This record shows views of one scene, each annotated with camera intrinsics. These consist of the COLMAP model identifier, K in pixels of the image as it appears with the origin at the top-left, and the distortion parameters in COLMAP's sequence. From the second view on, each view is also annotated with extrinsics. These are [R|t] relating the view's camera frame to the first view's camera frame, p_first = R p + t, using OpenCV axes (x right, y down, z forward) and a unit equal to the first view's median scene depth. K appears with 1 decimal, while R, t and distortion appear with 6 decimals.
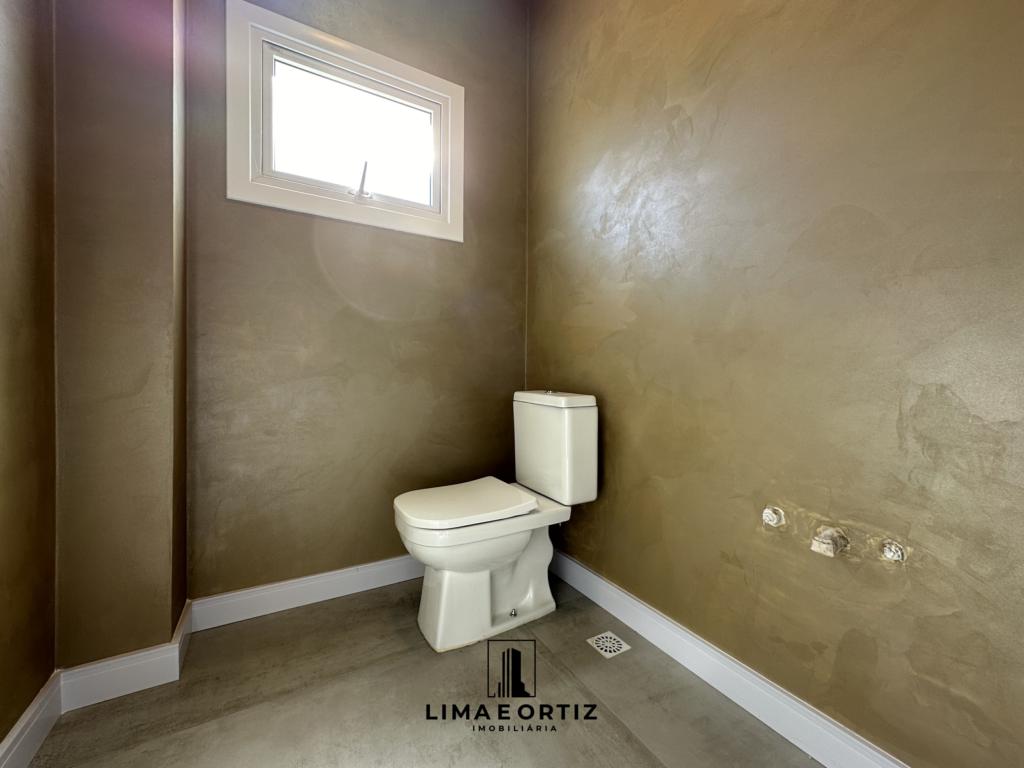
lens RADIAL K [[410.6, 0, 517.4], [0, 410.6, 380.1], [0, 0, 1]] dist [-0.003965, 0.001076]
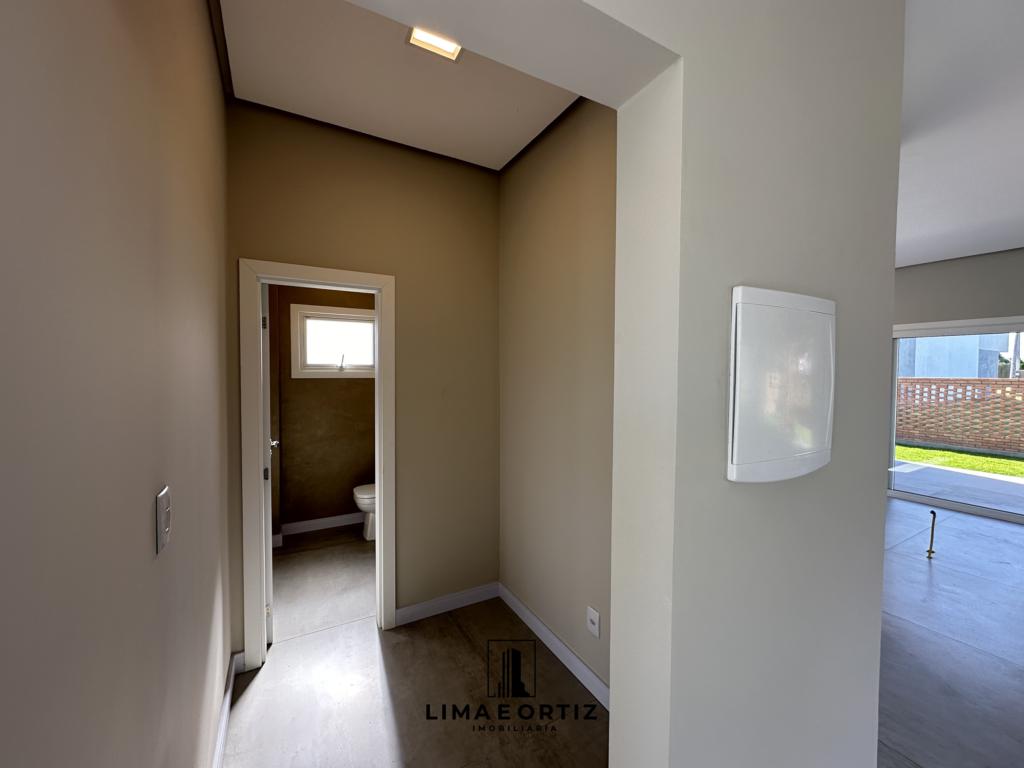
lens RADIAL K [[410.6, 0, 508.2], [0, 410.6, 386.0], [0, 0, 1]] dist [-0.003965, 0.001076]
pose [[0.999819, -0.003263, -0.018759, 0.792339], [0.003474, 0.999931, 0.011216, -0.425342], [0.018721, -0.011279, 0.999761, -1.722085]]
